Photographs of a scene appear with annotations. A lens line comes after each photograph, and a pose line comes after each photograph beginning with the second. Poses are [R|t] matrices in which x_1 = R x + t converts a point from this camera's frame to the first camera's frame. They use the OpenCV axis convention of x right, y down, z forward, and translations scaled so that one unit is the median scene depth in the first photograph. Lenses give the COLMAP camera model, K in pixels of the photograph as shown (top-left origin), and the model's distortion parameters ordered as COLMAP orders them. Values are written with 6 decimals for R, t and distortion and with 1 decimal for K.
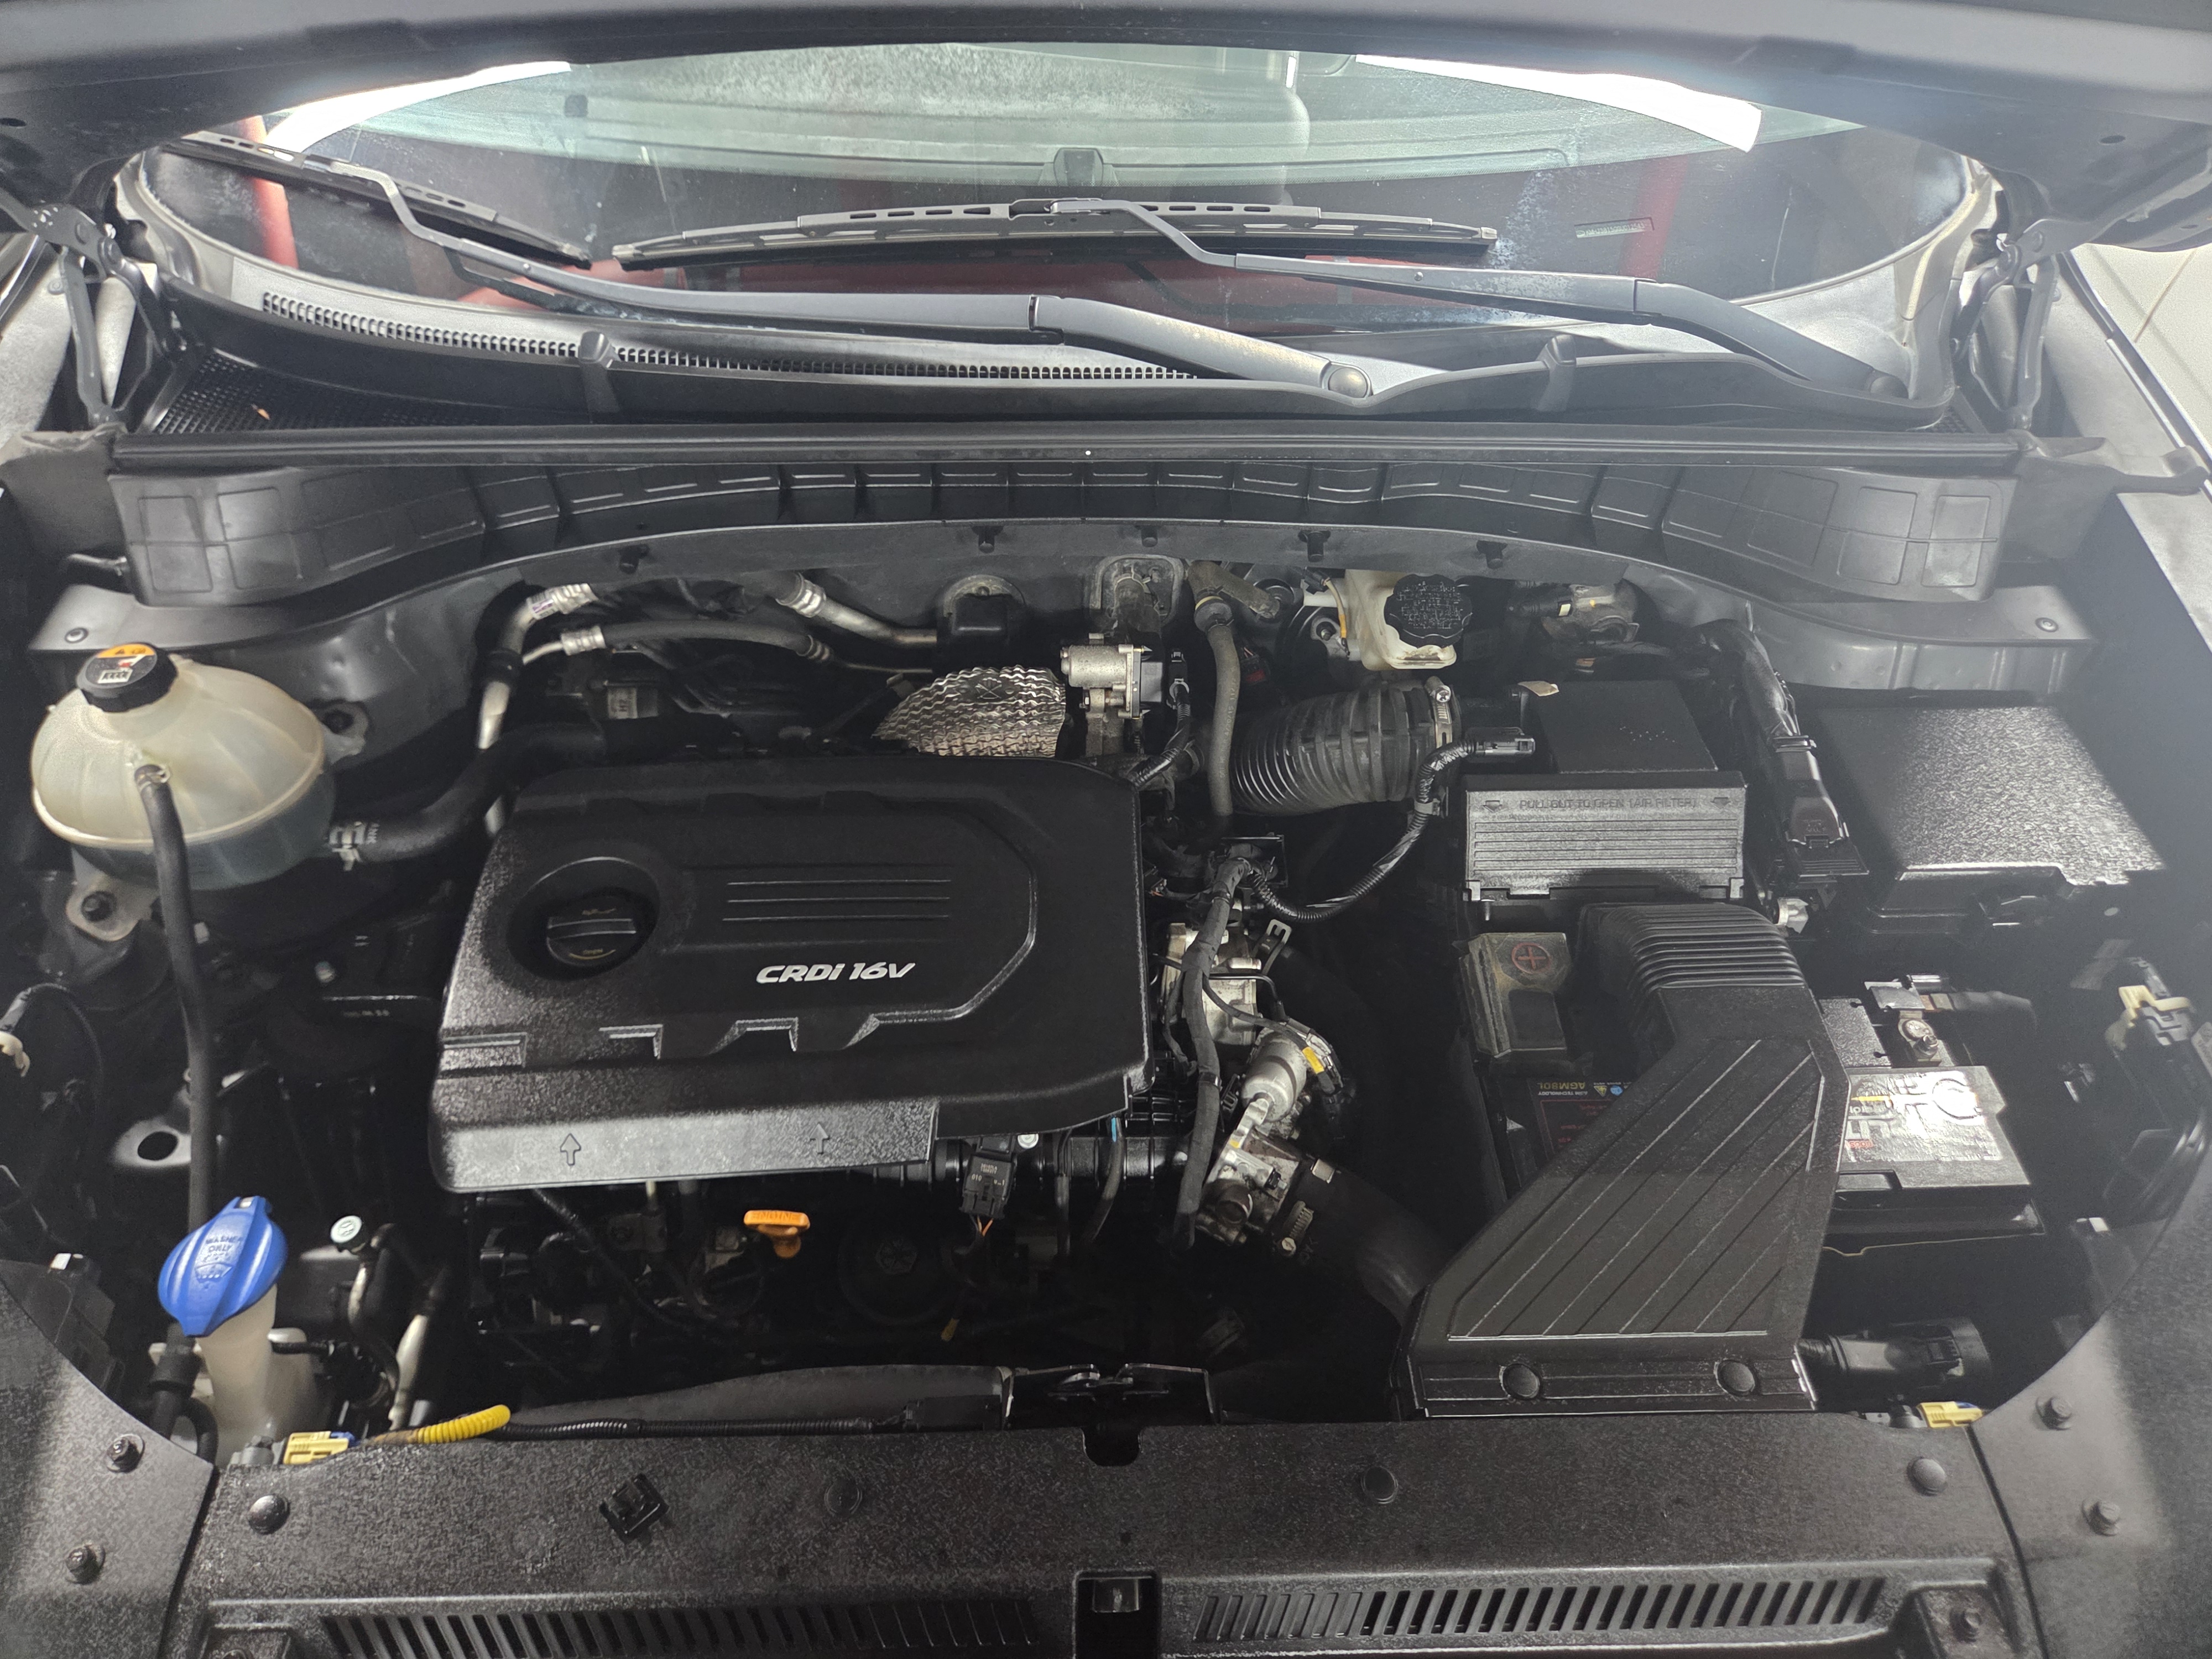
lens RADIAL K [[1488.3, 0, 1093.7], [0, 1488.3, 833.1], [0, 0, 1]] dist [0.053736, -0.052483]
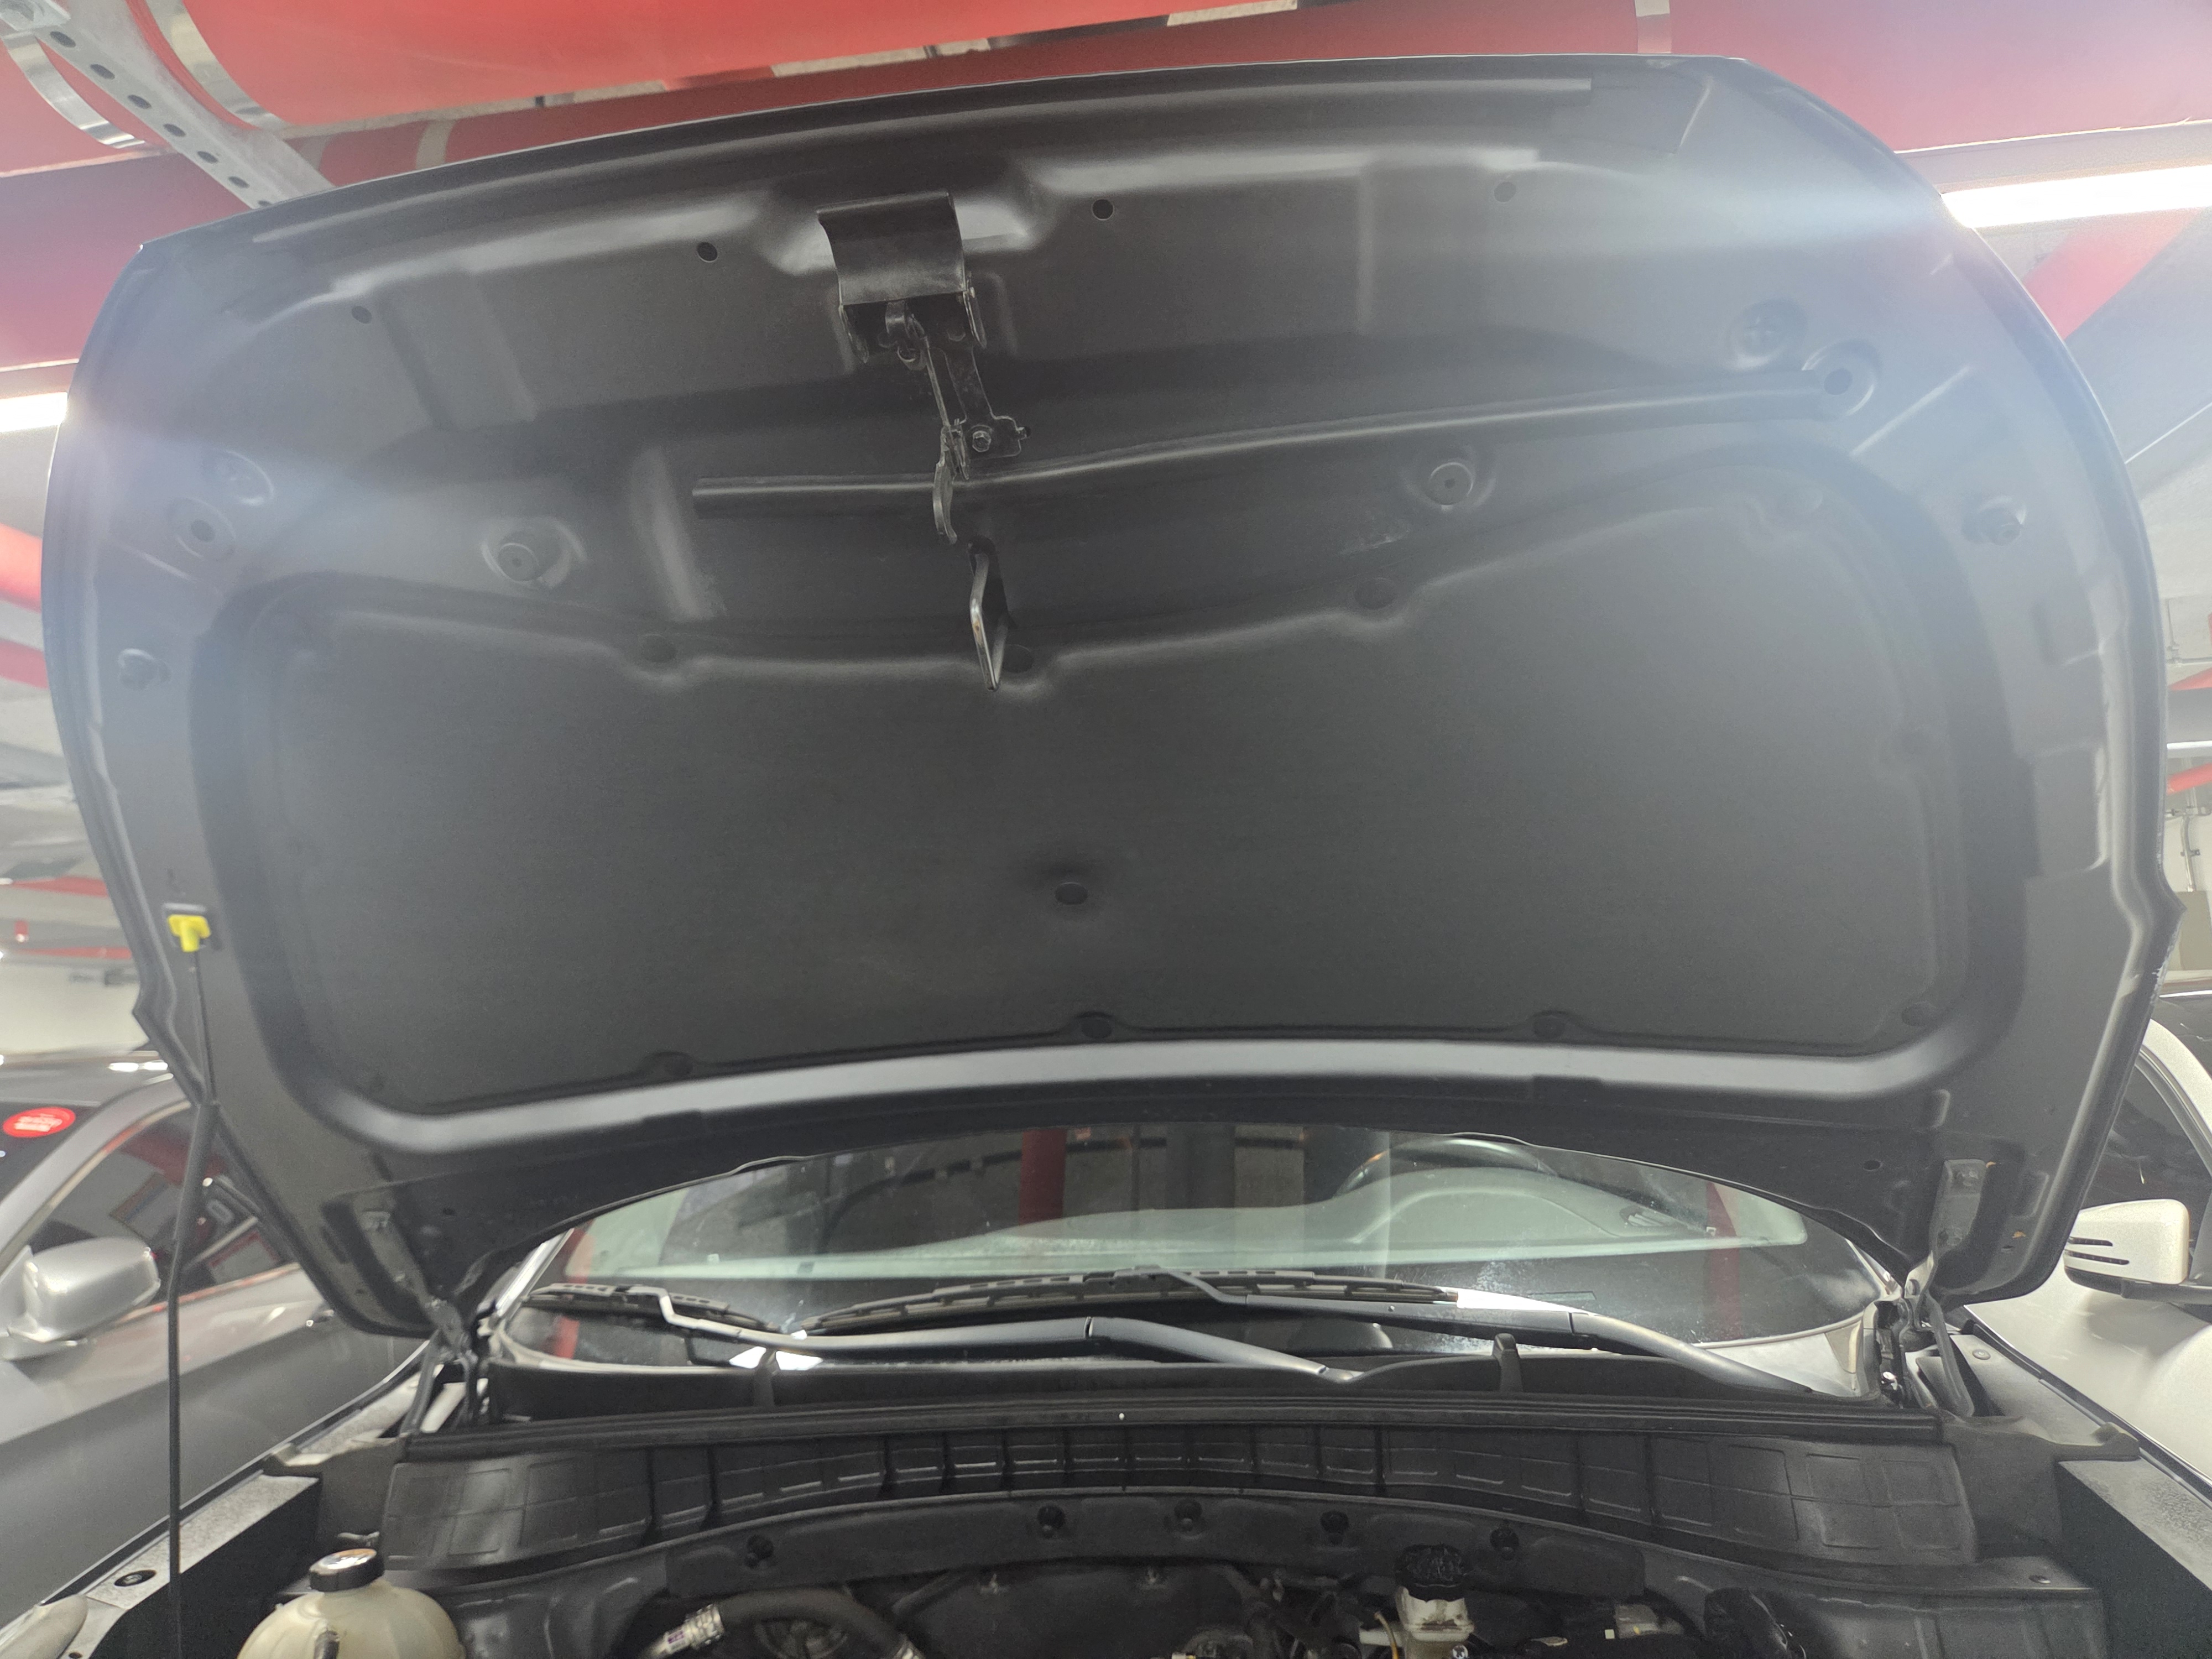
lens RADIAL K [[1488.3, 0, 1097.0], [0, 1488.3, 839.1], [0, 0, 1]] dist [0.053736, -0.052483]
pose [[0.985389, -0.086385, -0.146784, 0.181718], [-0.069319, 0.583802, -0.808931, 0.432072], [0.155572, 0.807287, 0.569285, -0.097263]]
